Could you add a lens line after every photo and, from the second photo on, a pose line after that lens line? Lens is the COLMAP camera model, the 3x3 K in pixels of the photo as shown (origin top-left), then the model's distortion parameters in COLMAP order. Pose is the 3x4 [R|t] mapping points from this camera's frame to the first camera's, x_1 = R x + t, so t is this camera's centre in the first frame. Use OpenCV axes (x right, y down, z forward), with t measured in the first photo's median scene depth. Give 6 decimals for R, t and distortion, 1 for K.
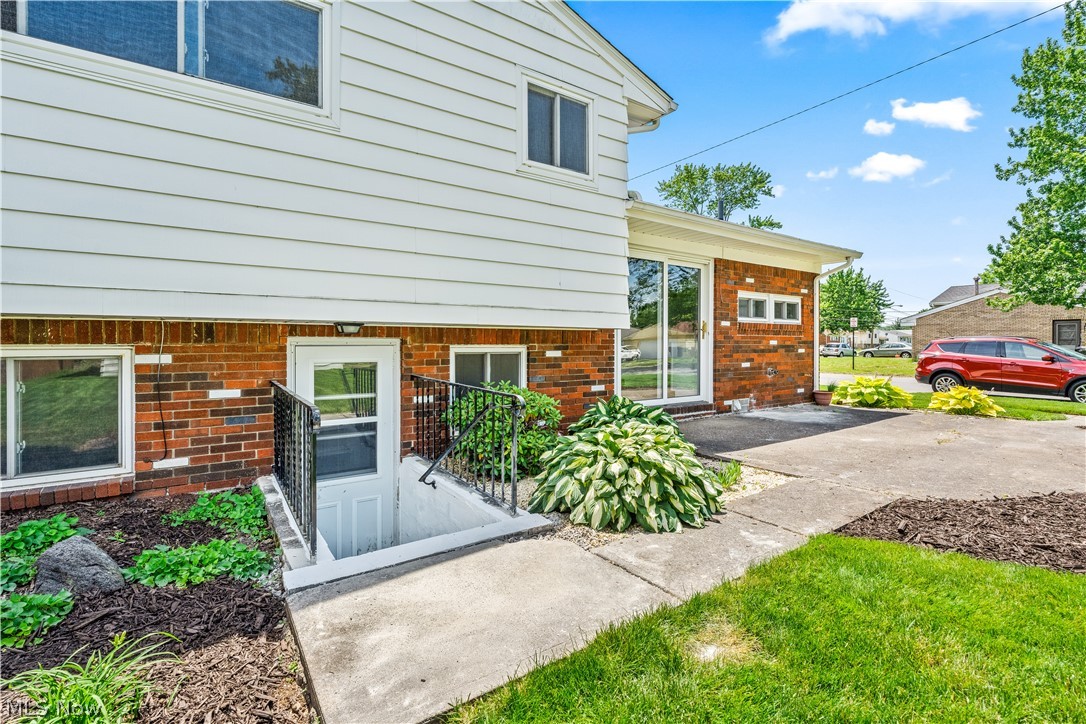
lens RADIAL K [[502.5, 0, 543.5], [0, 502.5, 345.7], [0, 0, 1]] dist [-0.009324, -0.000411]
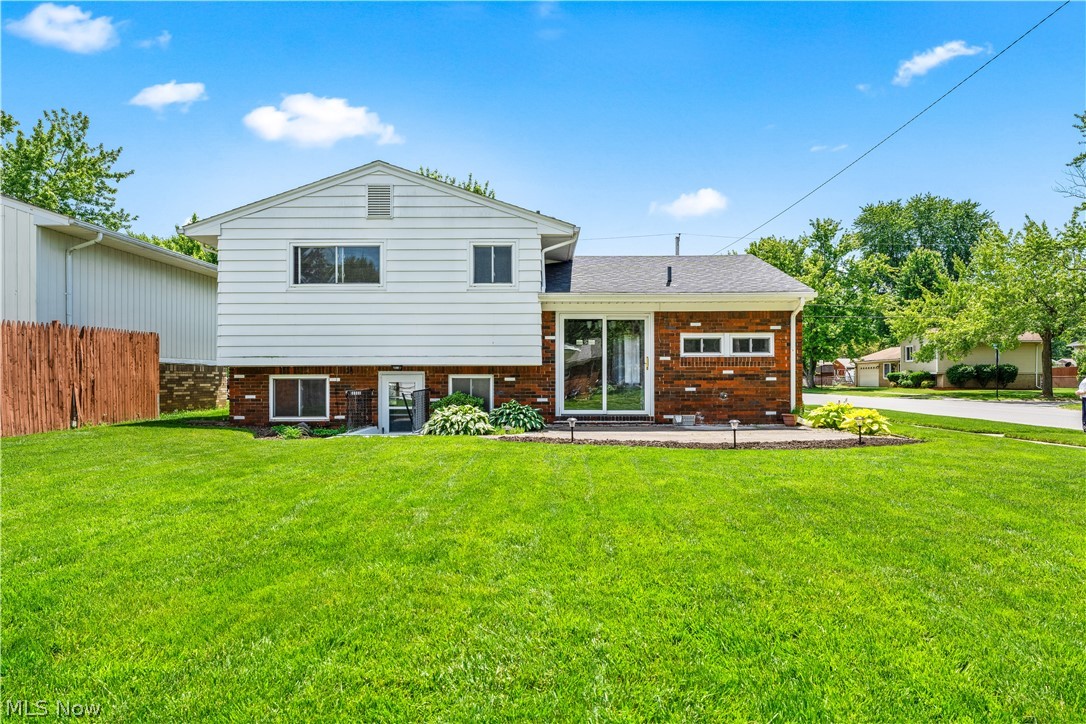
lens RADIAL K [[772.8, 0, 540.6], [0, 772.8, 361.1], [0, 0, 1]] dist [-0.010964, 0.000430]
pose [[0.805398, -0.017952, -0.592463, 1.364987], [0.000181, 0.999549, -0.030041, 0.026677], [0.592735, 0.024088, 0.805038, -0.909178]]
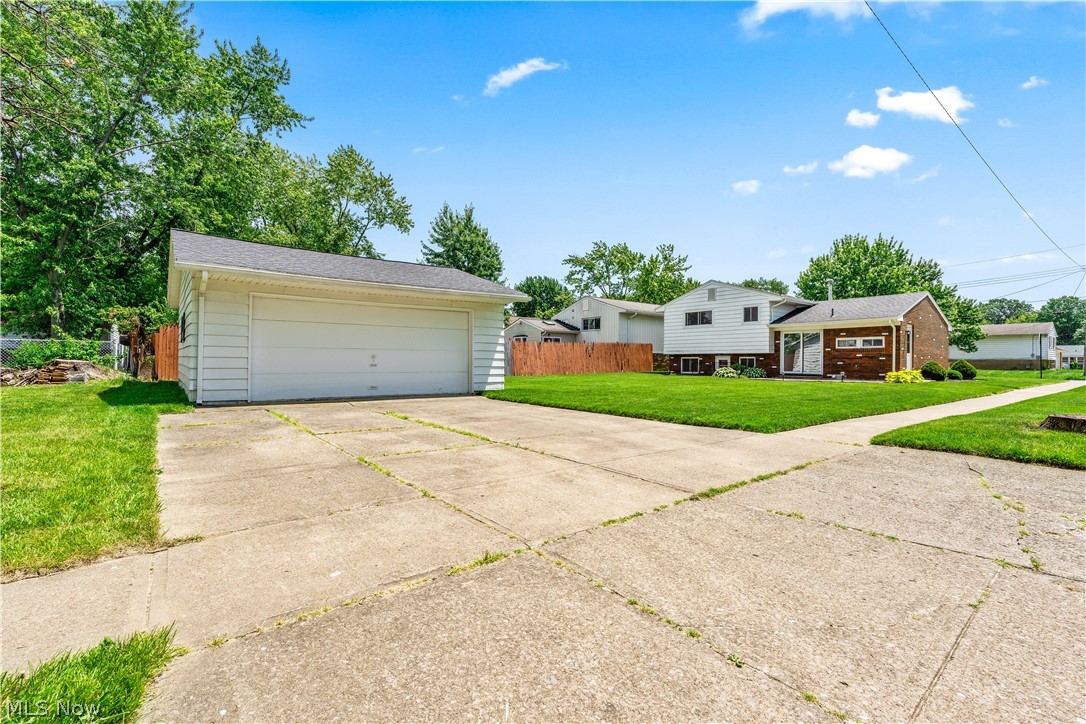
lens RADIAL K [[470.3, 0, 542.8], [0, 470.3, 362.0], [0, 0, 1]] dist [-0.000201, -0.000007]
pose [[0.043795, 0.000812, -0.999040, 3.270220], [-0.007660, 0.999971, 0.000477, 0.046533], [0.999011, 0.007632, 0.043800, -0.911307]]
